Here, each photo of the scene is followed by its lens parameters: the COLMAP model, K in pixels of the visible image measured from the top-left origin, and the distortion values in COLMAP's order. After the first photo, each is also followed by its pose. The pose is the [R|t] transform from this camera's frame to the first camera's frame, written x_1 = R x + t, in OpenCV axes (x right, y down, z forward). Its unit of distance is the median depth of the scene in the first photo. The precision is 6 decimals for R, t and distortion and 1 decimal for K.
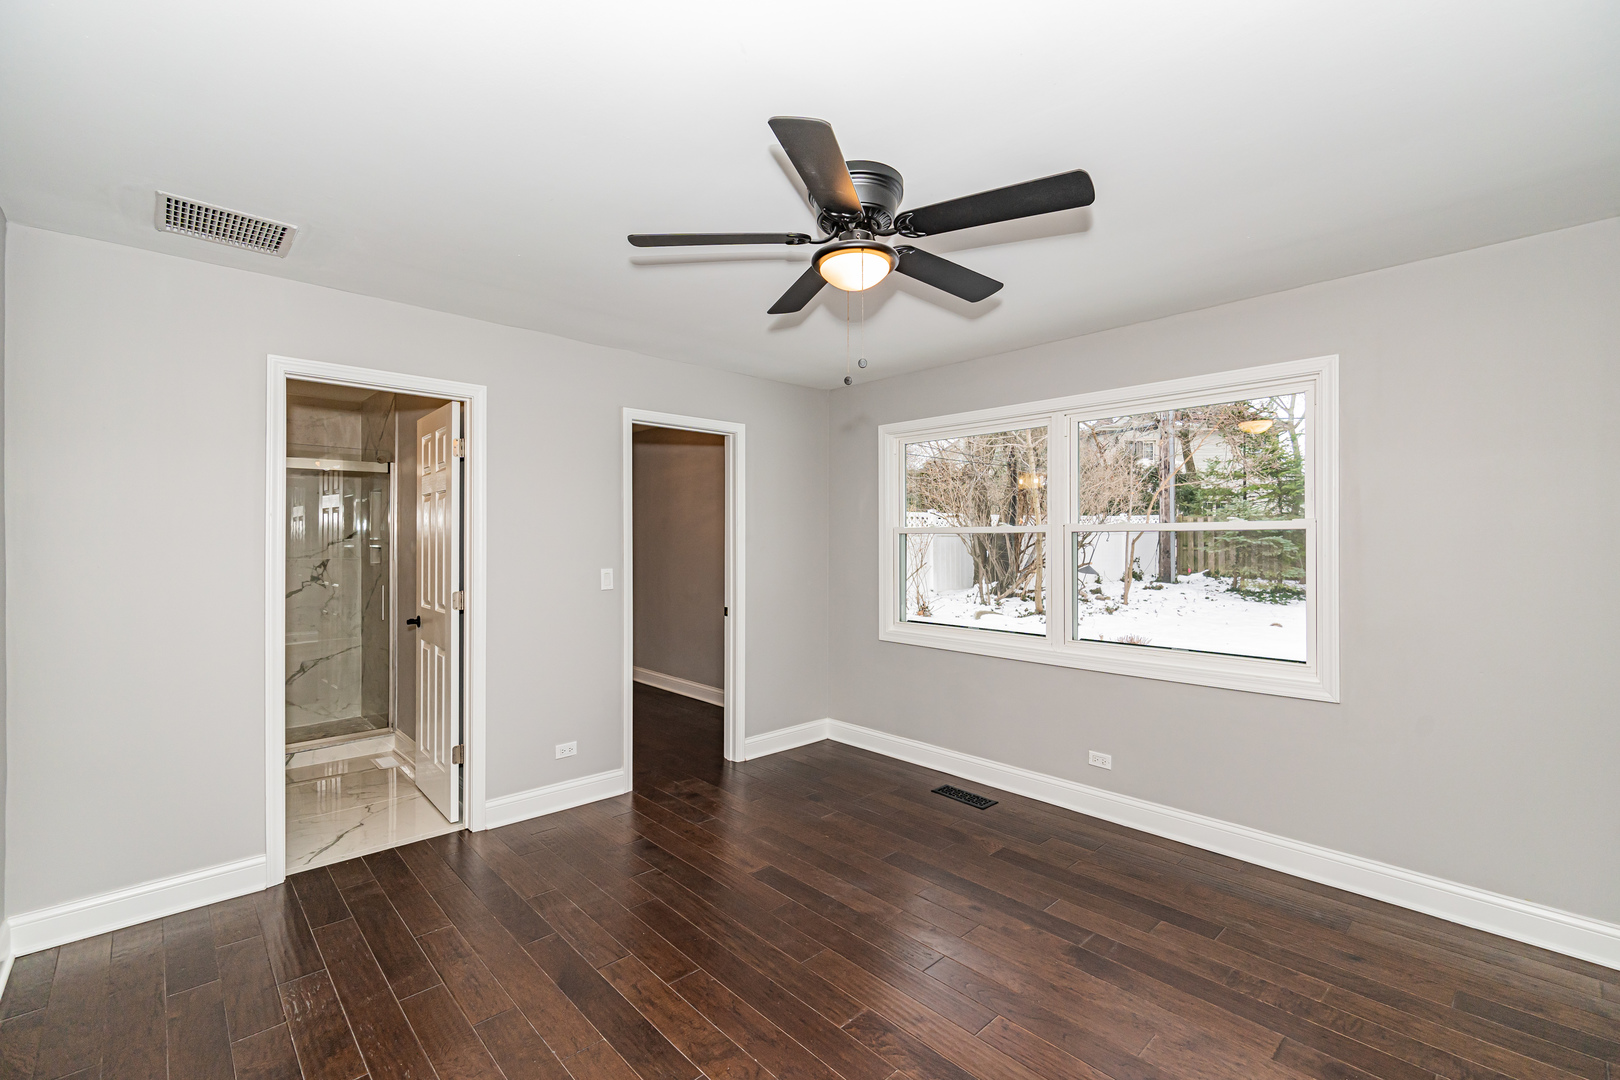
lens RADIAL K [[698.6, 0, 803.6], [0, 698.6, 533.3], [0, 0, 1]] dist [-0.031566, 0.000237]
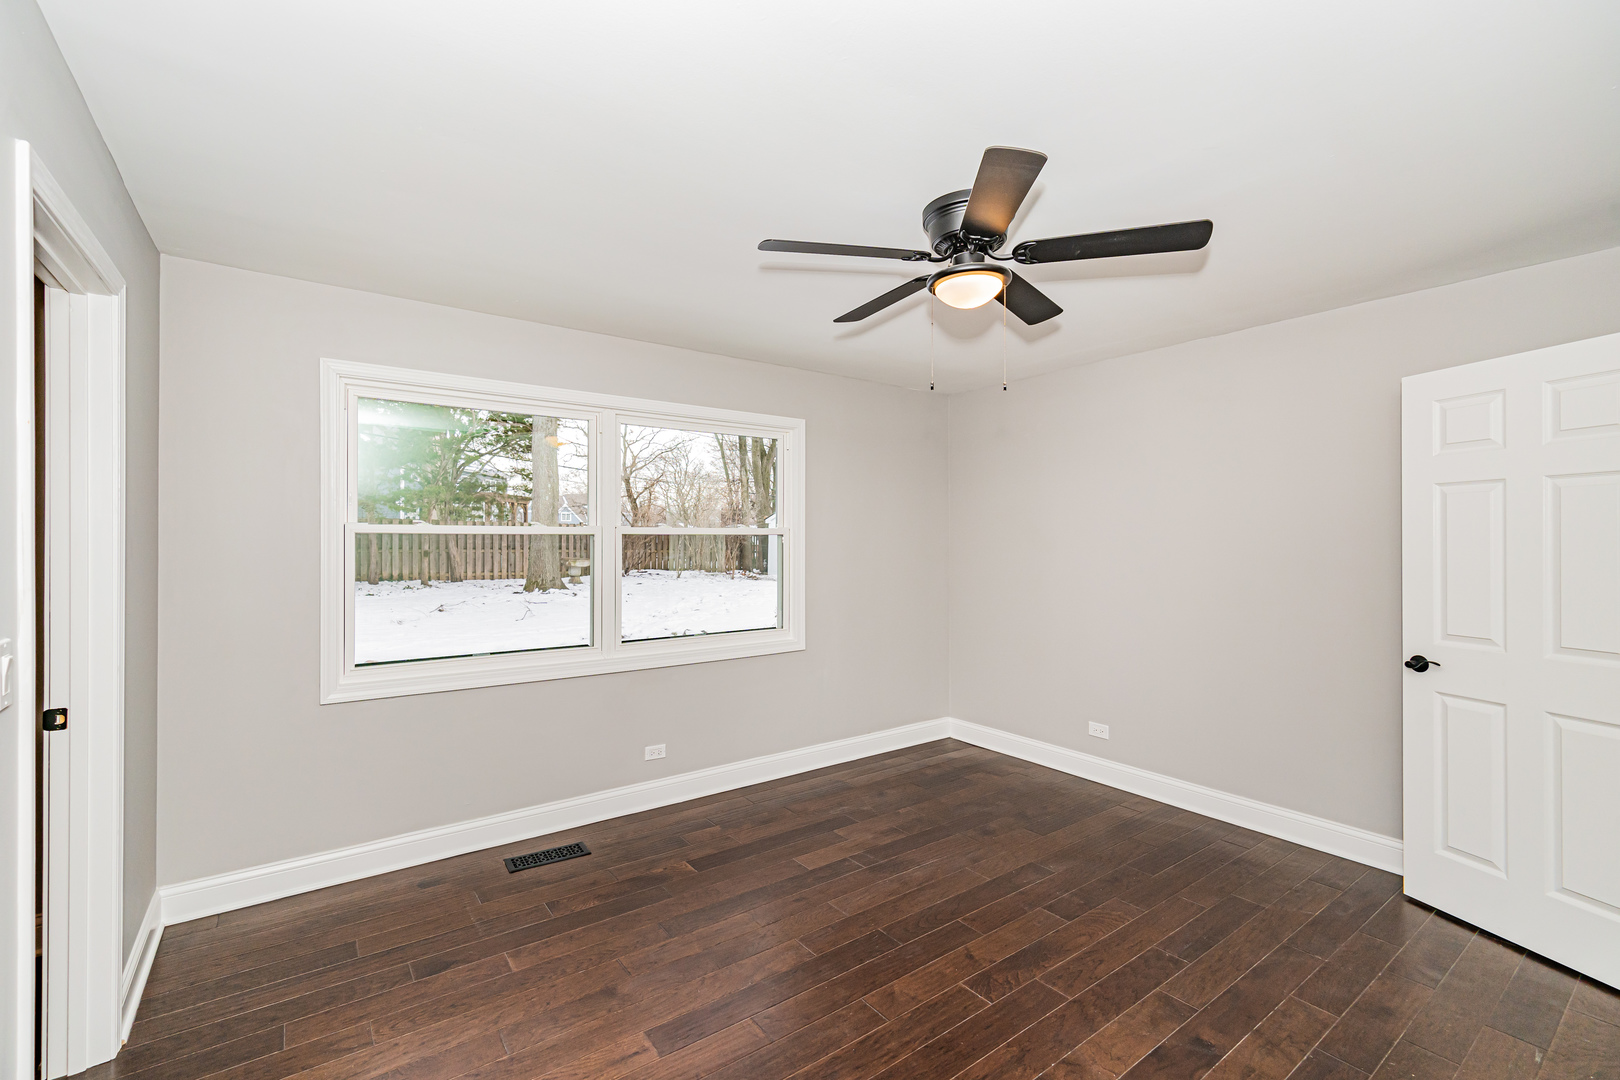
lens RADIAL K [[698.6, 0, 803.6], [0, 698.6, 533.3], [0, 0, 1]] dist [-0.031566, 0.000237]
pose [[0.125768, 0.004576, 0.992049, -0.700409], [0.004531, 0.999976, -0.005187, 0.011550], [-0.992049, 0.005147, 0.125745, 0.795600]]
